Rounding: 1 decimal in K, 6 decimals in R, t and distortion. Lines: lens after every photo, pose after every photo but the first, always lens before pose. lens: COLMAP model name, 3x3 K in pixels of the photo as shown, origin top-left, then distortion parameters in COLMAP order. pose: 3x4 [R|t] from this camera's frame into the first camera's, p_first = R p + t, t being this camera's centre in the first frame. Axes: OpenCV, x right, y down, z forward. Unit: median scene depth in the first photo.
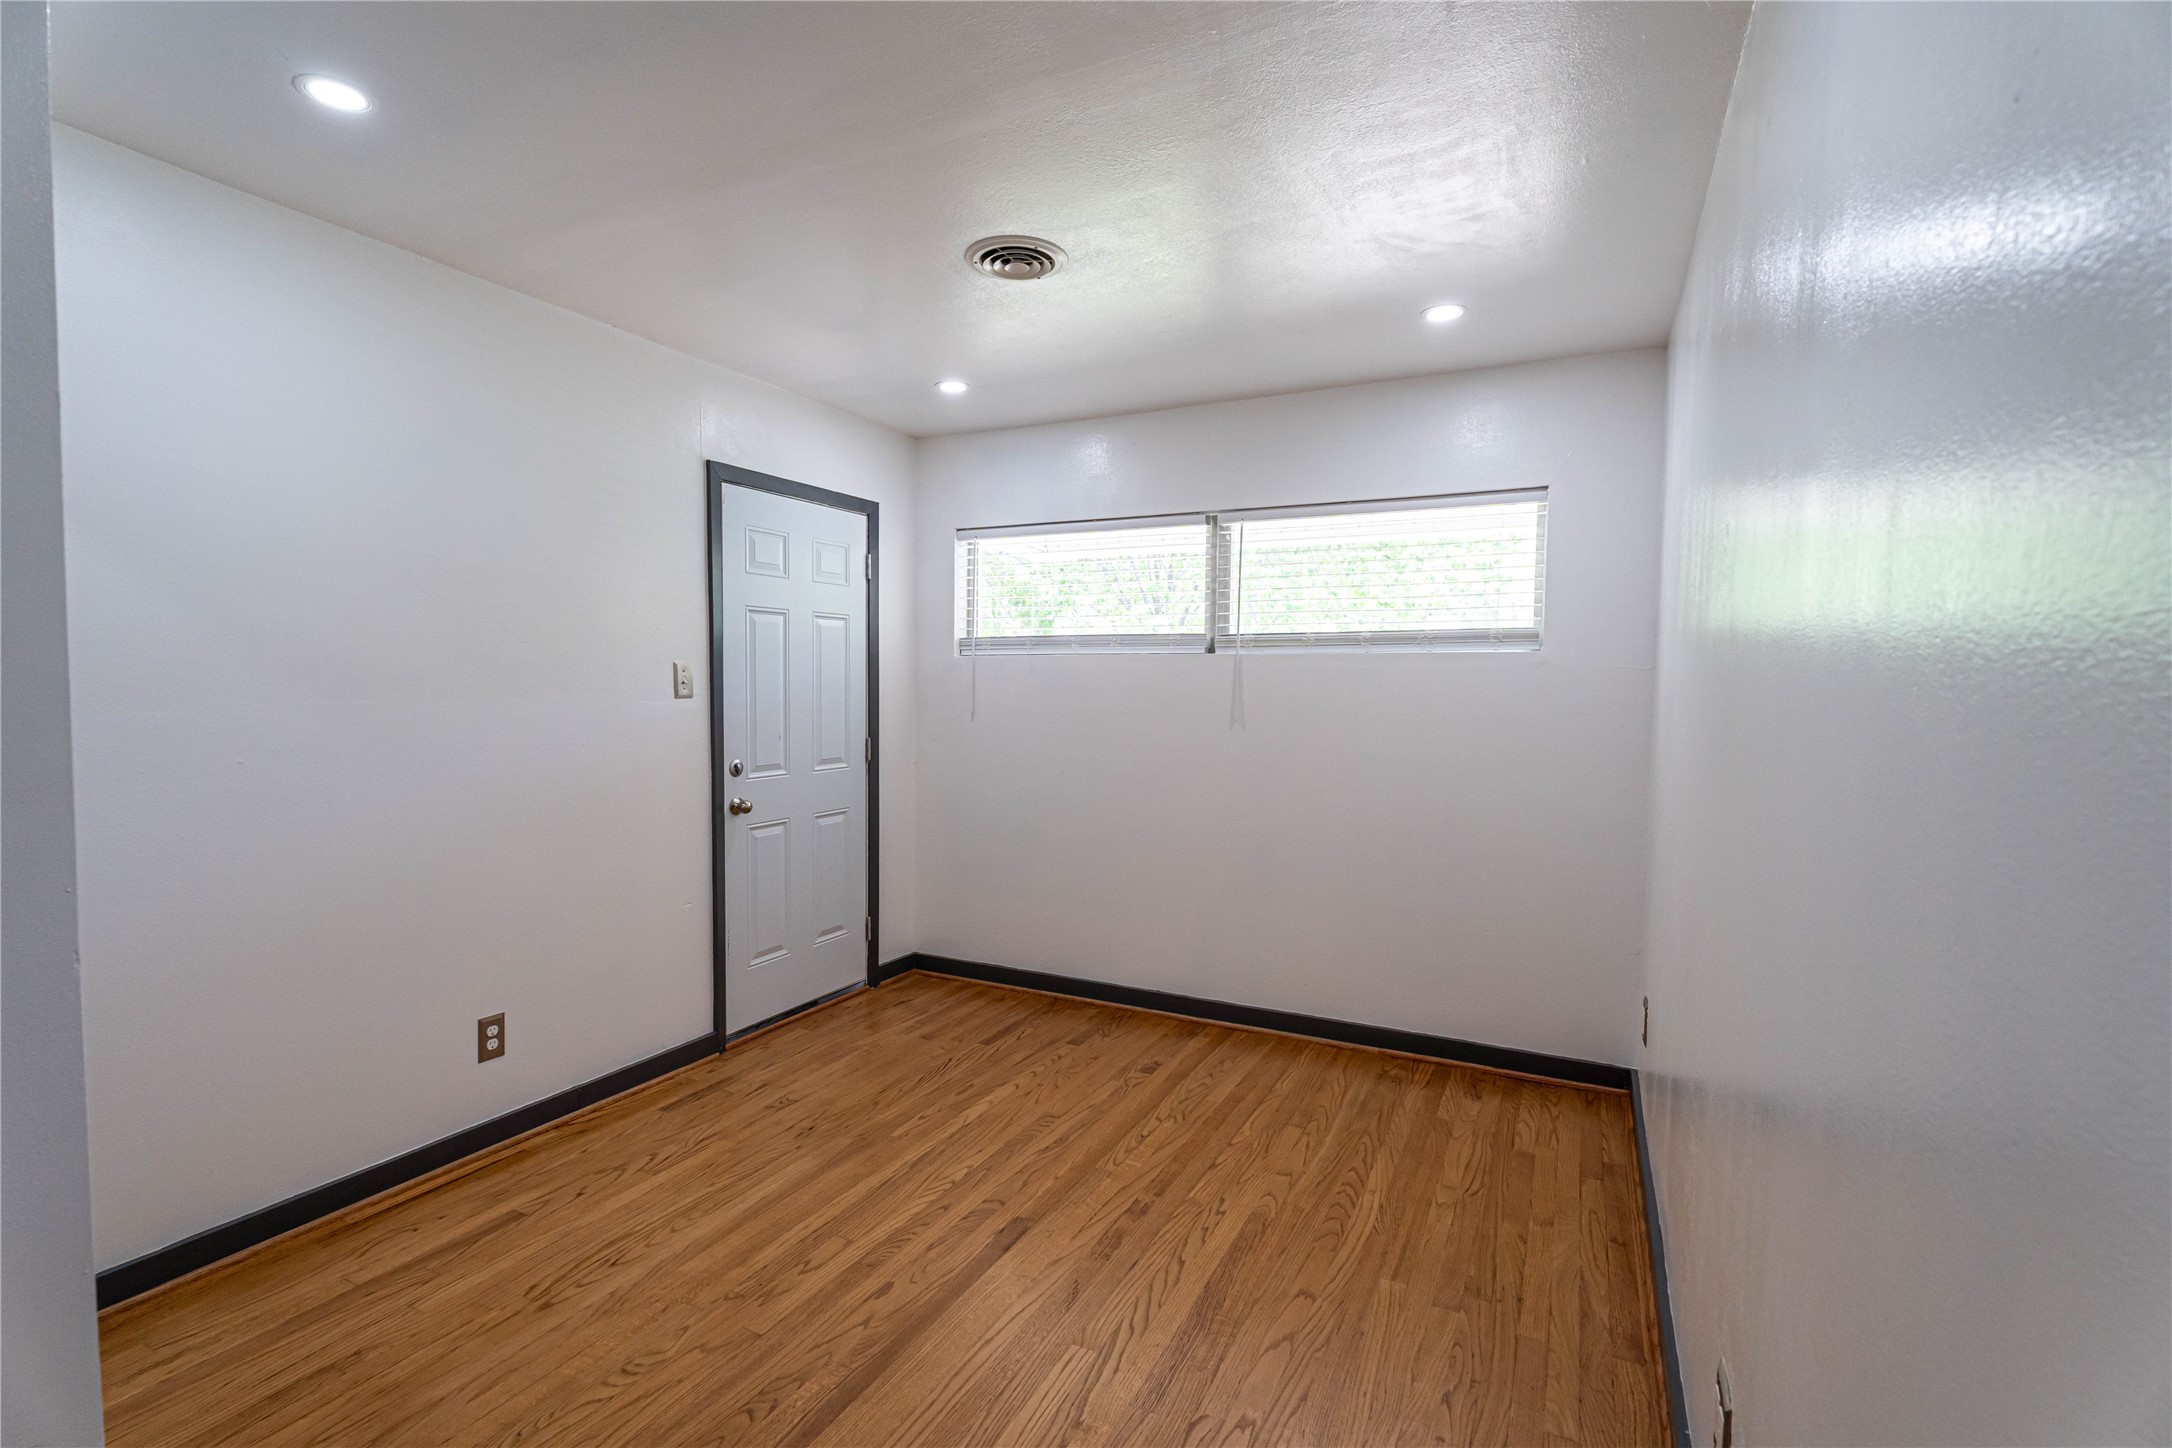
lens RADIAL K [[974.8, 0, 1086.7], [0, 974.8, 730.6], [0, 0, 1]] dist [0.002179, -0.000505]
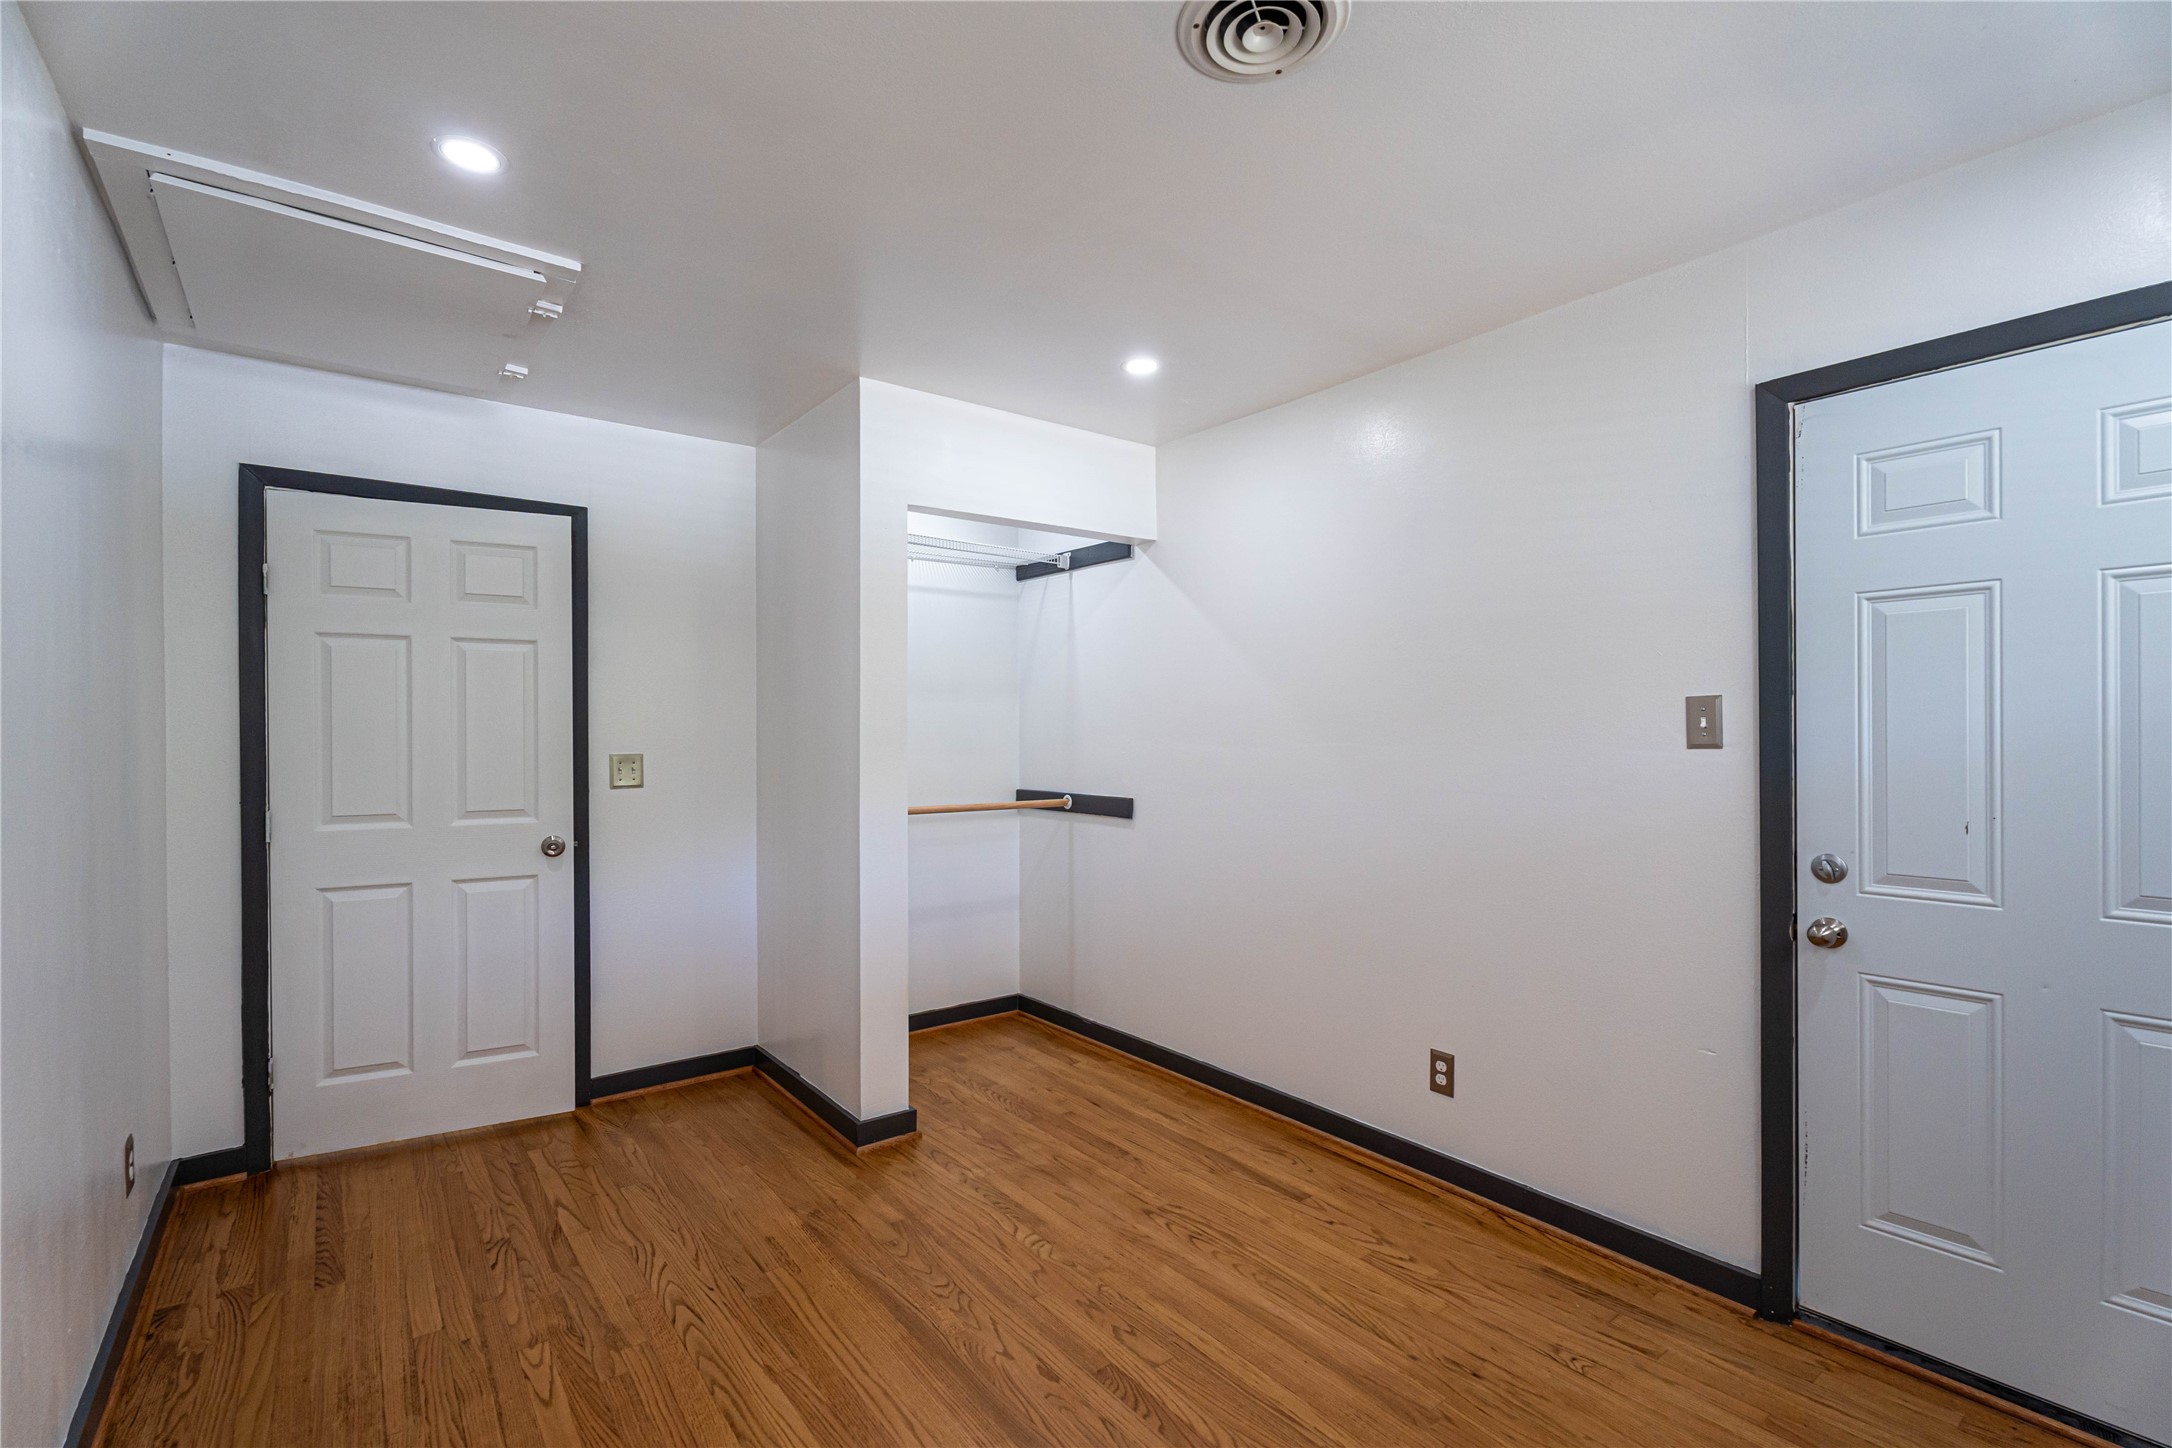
lens RADIAL K [[974.8, 0, 1086.7], [0, 974.8, 730.6], [0, 0, 1]] dist [0.002179, -0.000505]
pose [[-0.429364, -0.009143, -0.903085, 0.482200], [-0.047892, 0.998772, 0.012658, -0.040579], [0.901861, 0.048686, -0.429275, 1.086265]]
